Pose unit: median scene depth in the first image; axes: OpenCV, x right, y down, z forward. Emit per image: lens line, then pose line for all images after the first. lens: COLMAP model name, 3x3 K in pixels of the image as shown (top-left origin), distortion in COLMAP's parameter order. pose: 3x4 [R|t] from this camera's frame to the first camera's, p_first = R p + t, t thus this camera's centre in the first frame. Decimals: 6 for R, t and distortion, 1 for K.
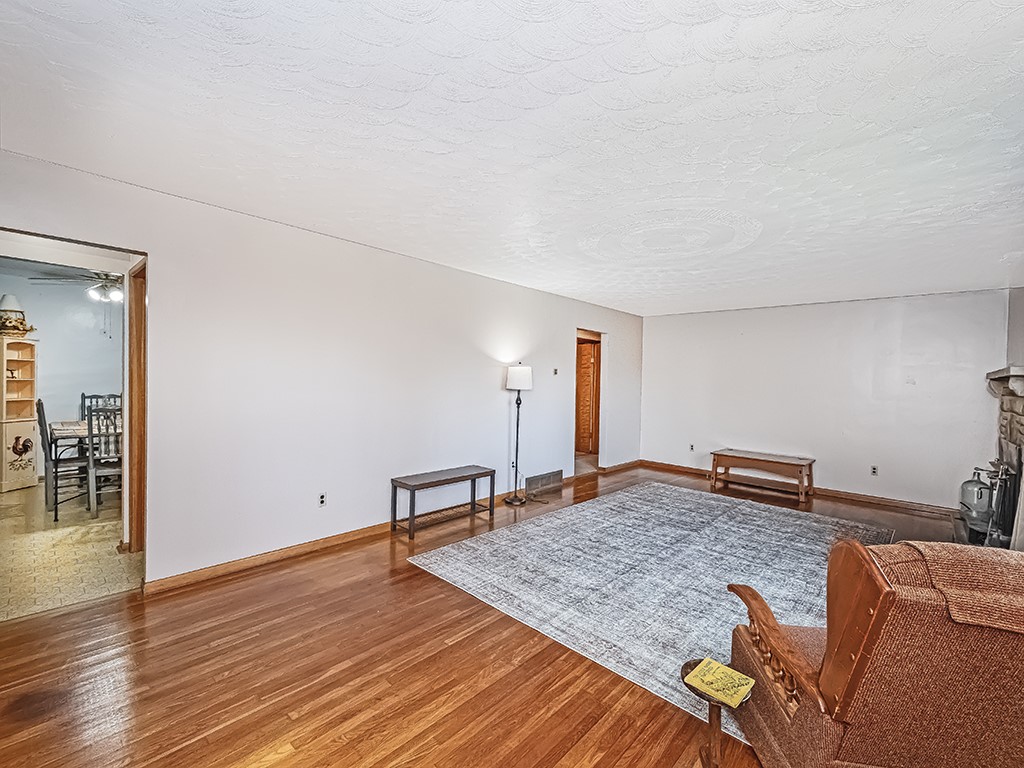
lens RADIAL K [[441.9, 0, 512.5], [0, 441.9, 388.9], [0, 0, 1]] dist [0.003489, -0.000054]
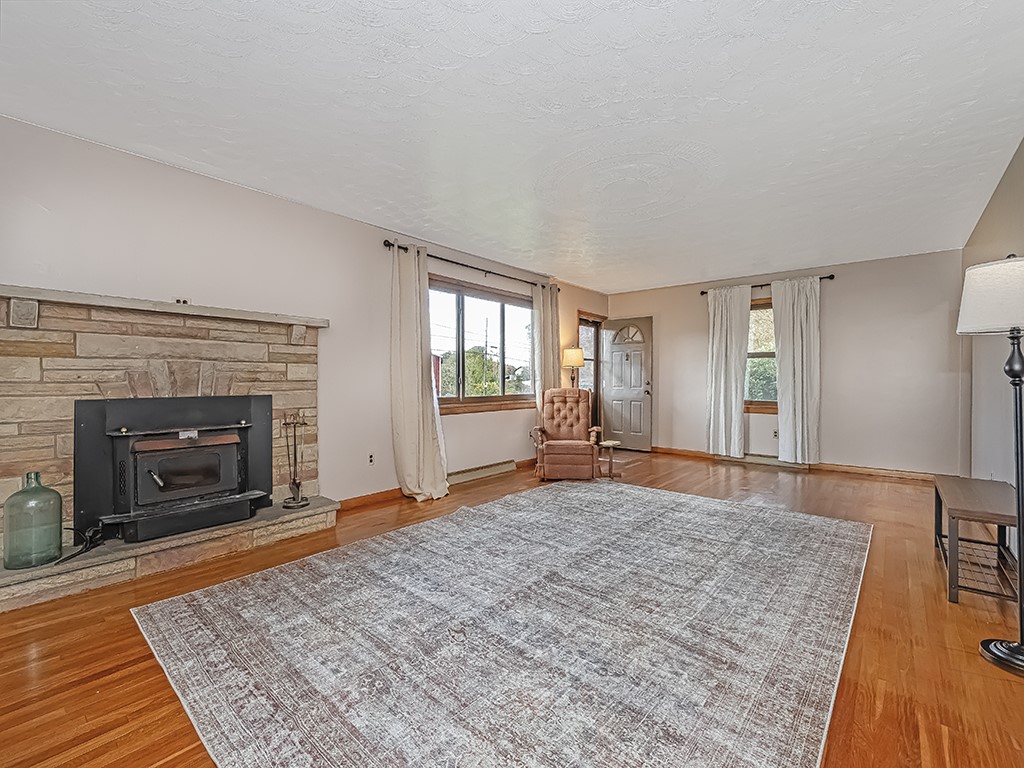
lens RADIAL K [[444.3, 0, 519.5], [0, 444.3, 379.3], [0, 0, 1]] dist [0.011813, -0.000297]
pose [[-0.997993, -0.024266, -0.058485, 0.464559], [-0.025359, 0.999516, 0.018016, 0.046690], [0.058020, 0.019463, -0.998126, 1.470185]]
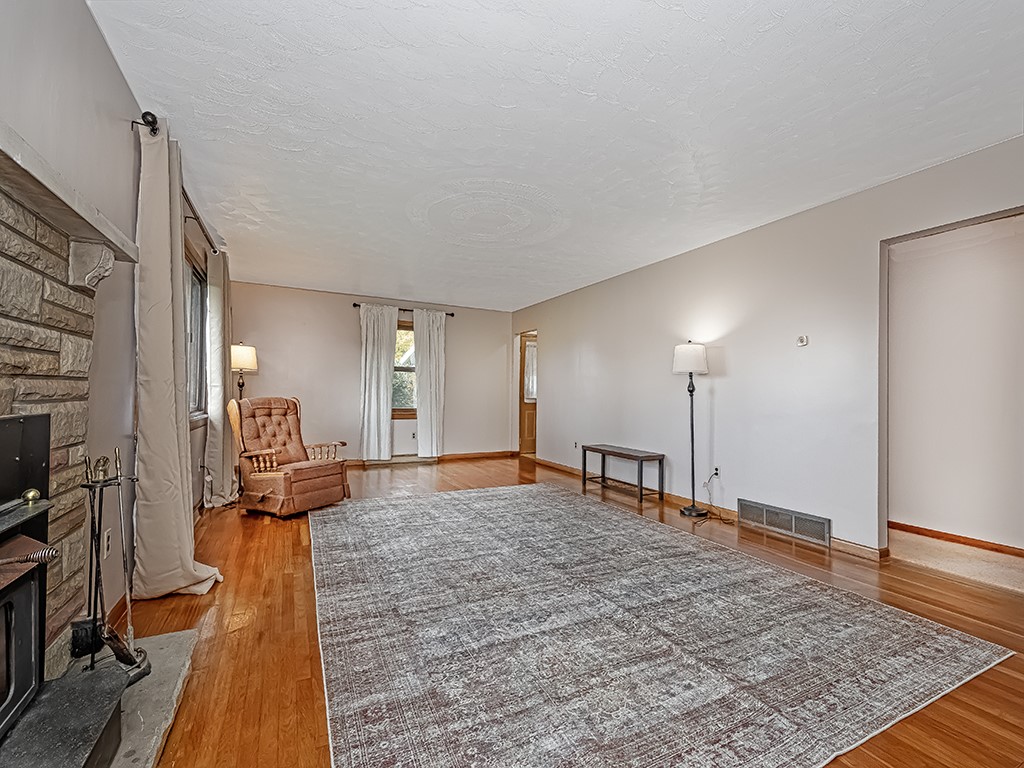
lens RADIAL K [[444.3, 0, 519.5], [0, 444.3, 379.3], [0, 0, 1]] dist [0.011813, -0.000297]
pose [[-0.332003, -0.062325, -0.941217, 0.993257], [-0.044644, 0.997735, -0.050320, 0.075813], [0.942221, 0.025314, -0.334033, 1.079320]]
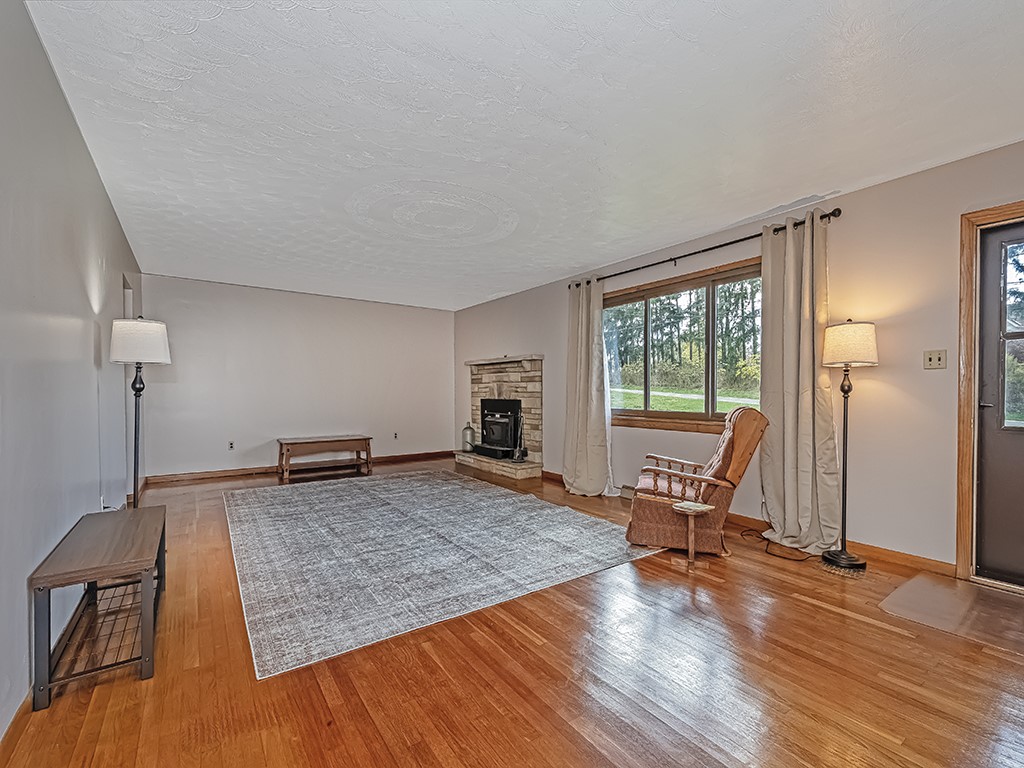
lens RADIAL K [[451.6, 0, 526.6], [0, 451.6, 391.2], [0, 0, 1]] dist [0.001012, -0.000152]
pose [[0.179241, -0.025622, 0.983471, -0.513059], [0.026977, 0.999413, 0.021120, 0.041550], [-0.983435, 0.022745, 0.179827, 0.454034]]
